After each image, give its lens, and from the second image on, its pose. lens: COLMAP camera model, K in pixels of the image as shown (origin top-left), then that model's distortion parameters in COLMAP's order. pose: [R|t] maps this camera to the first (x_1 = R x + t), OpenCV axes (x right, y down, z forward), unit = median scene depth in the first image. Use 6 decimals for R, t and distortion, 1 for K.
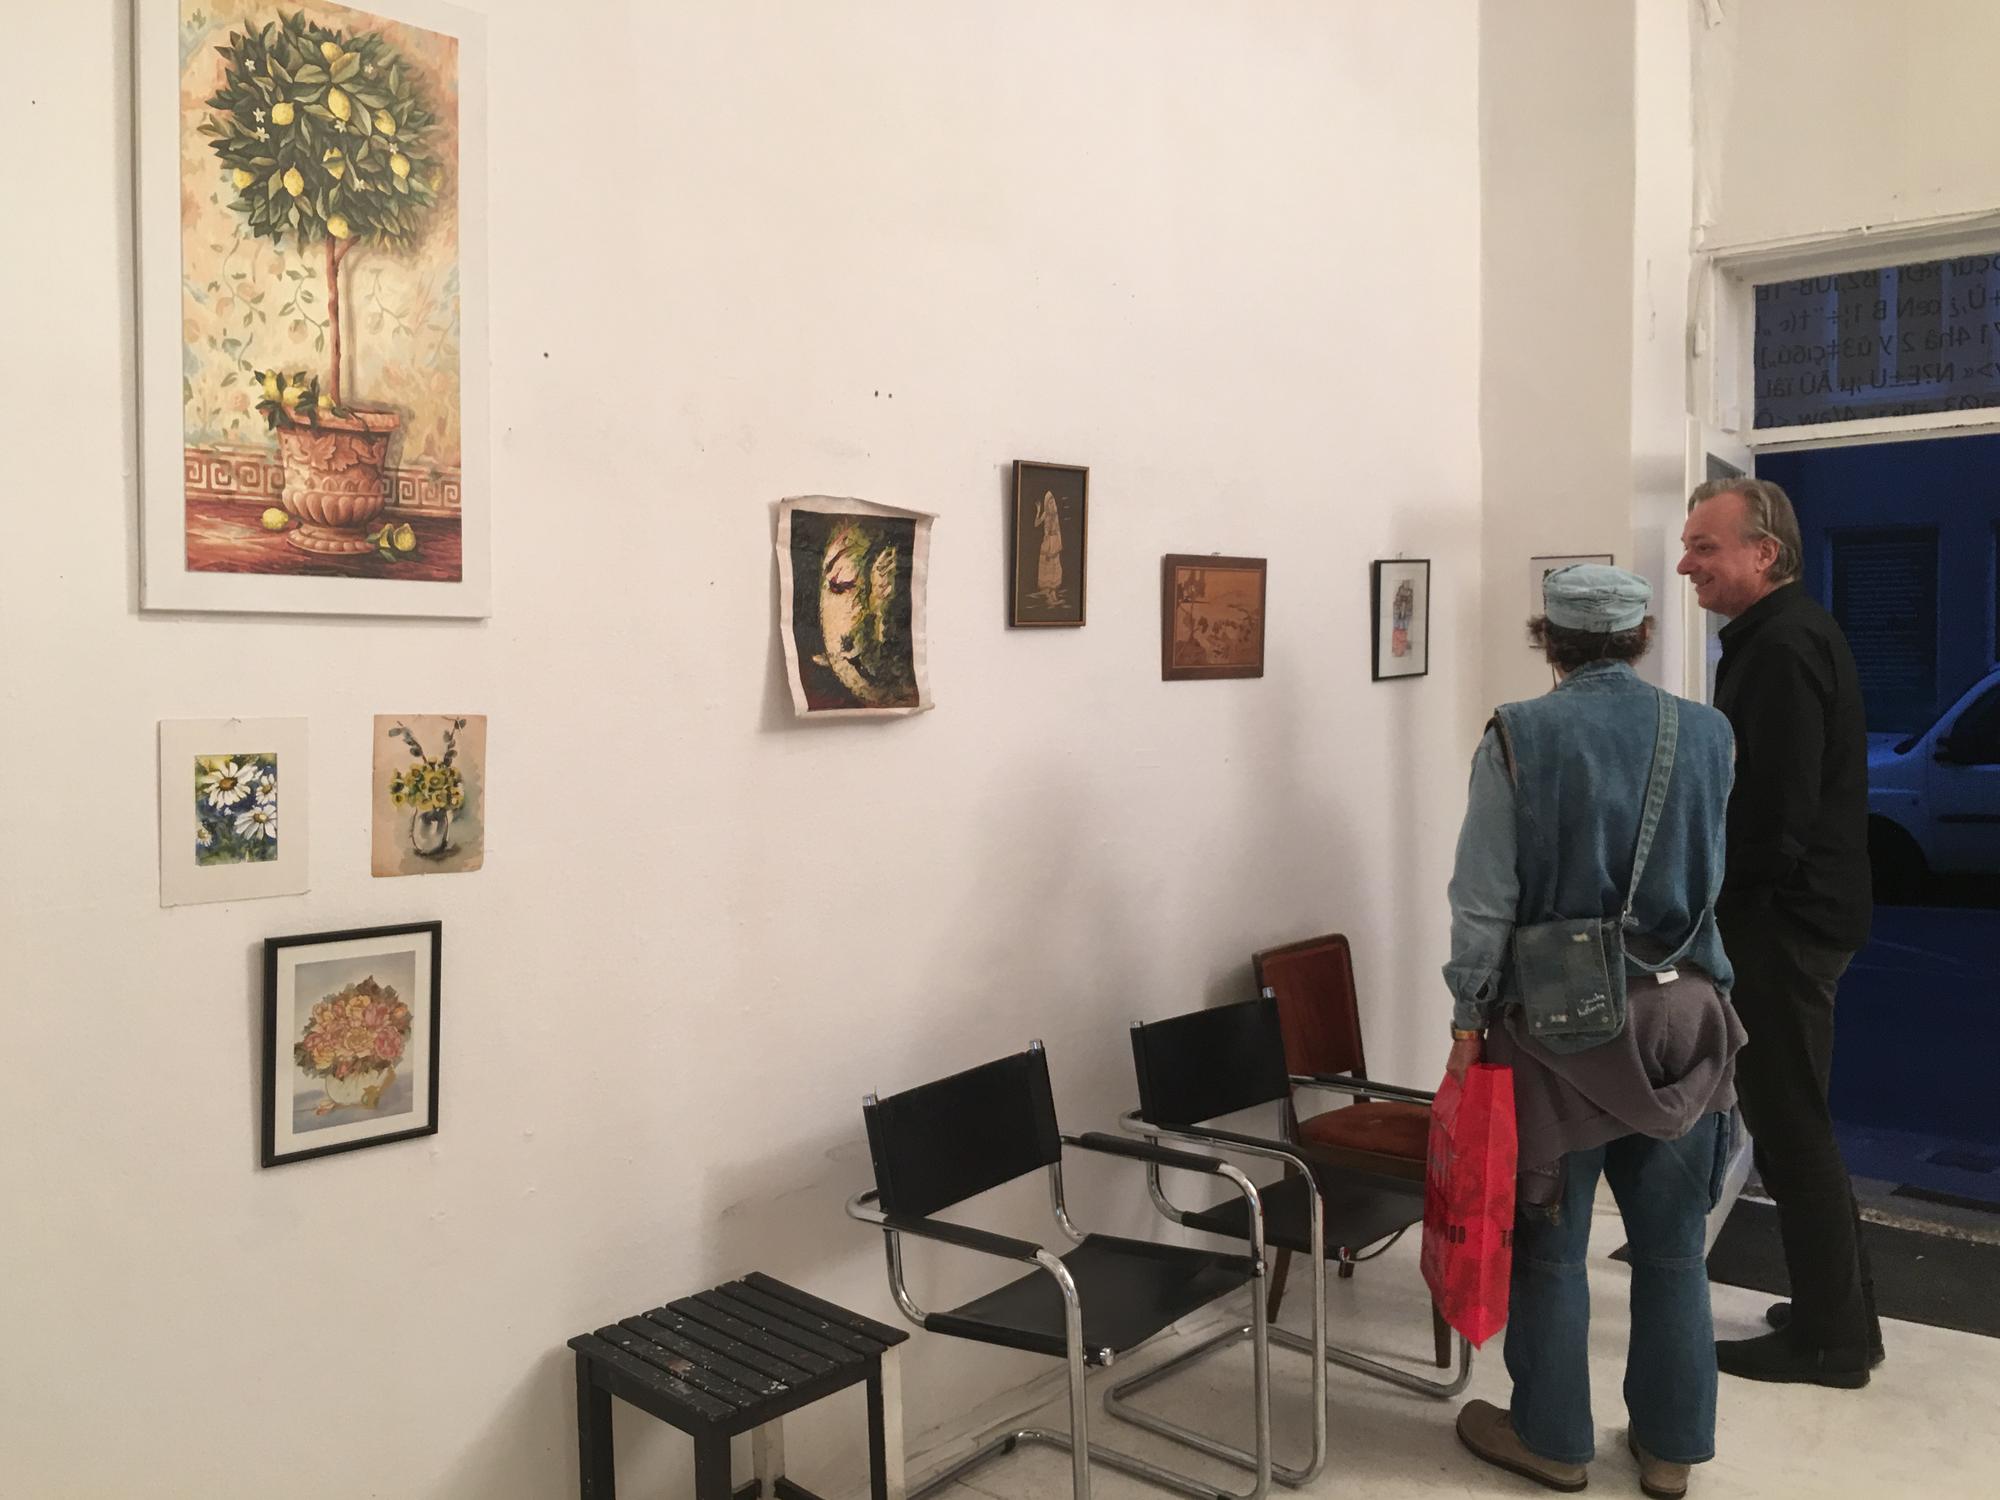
lens RADIAL K [[1705.8, 0, 999.8], [0, 1705.8, 748.1], [0, 0, 1]] dist [0.065407, -0.081720]
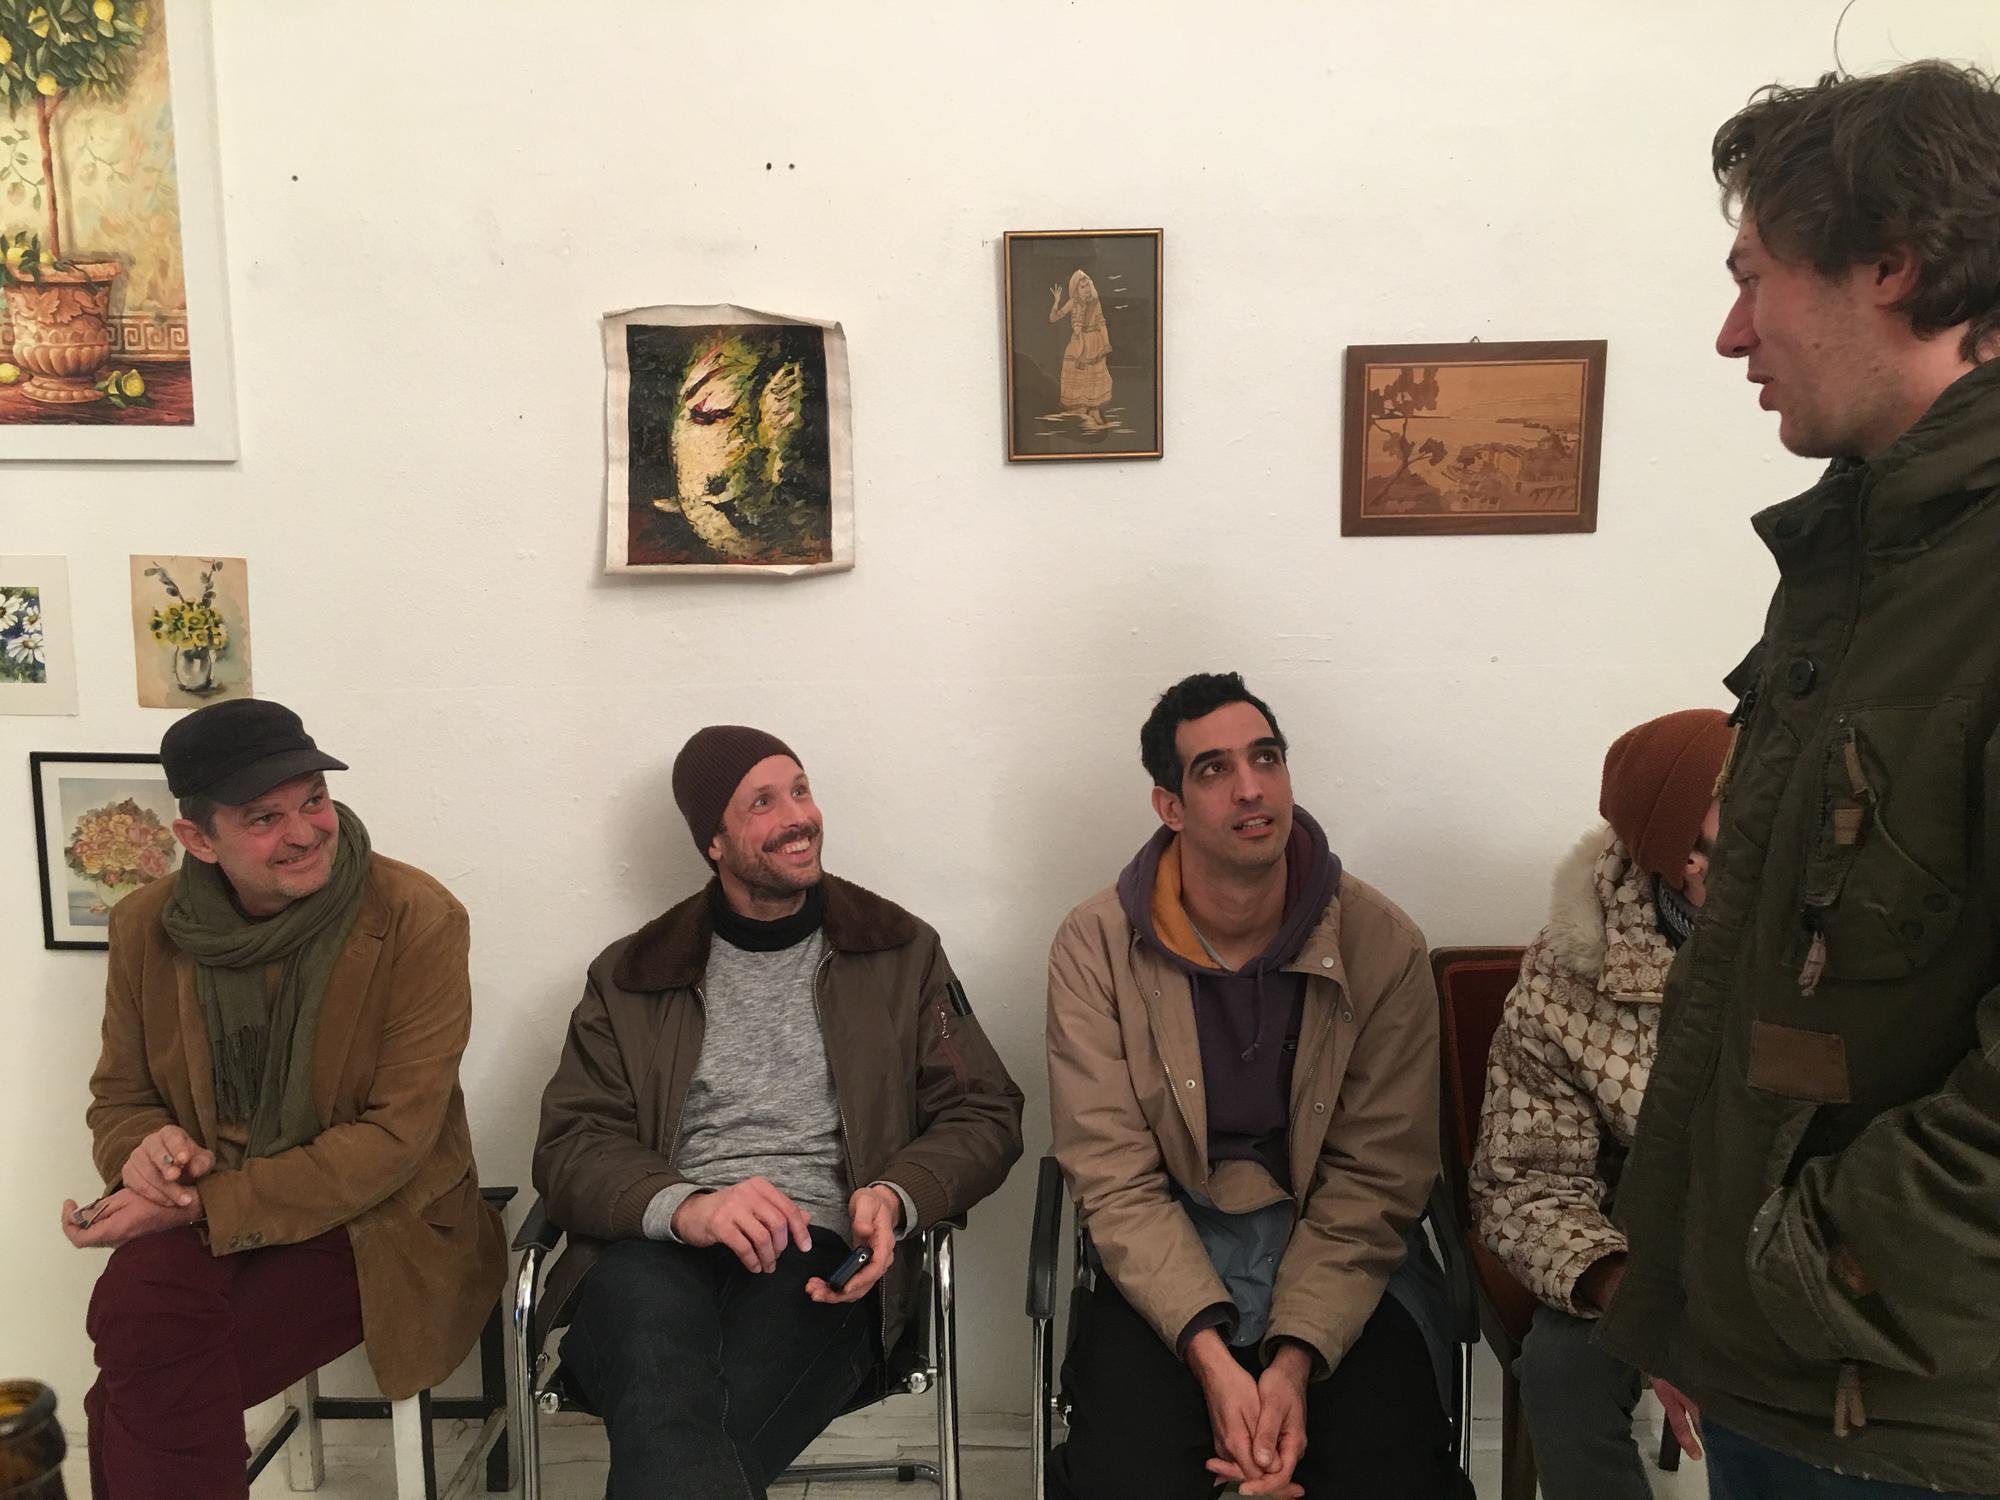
lens RADIAL K [[1705.8, 0, 1009.3], [0, 1705.8, 749.3], [0, 0, 1]] dist [0.065407, -0.081720]
pose [[0.678295, 0.122970, -0.724427, 0.776399], [-0.038802, 0.990516, 0.131808, -0.060947], [0.733764, -0.061296, 0.676633, 0.659318]]
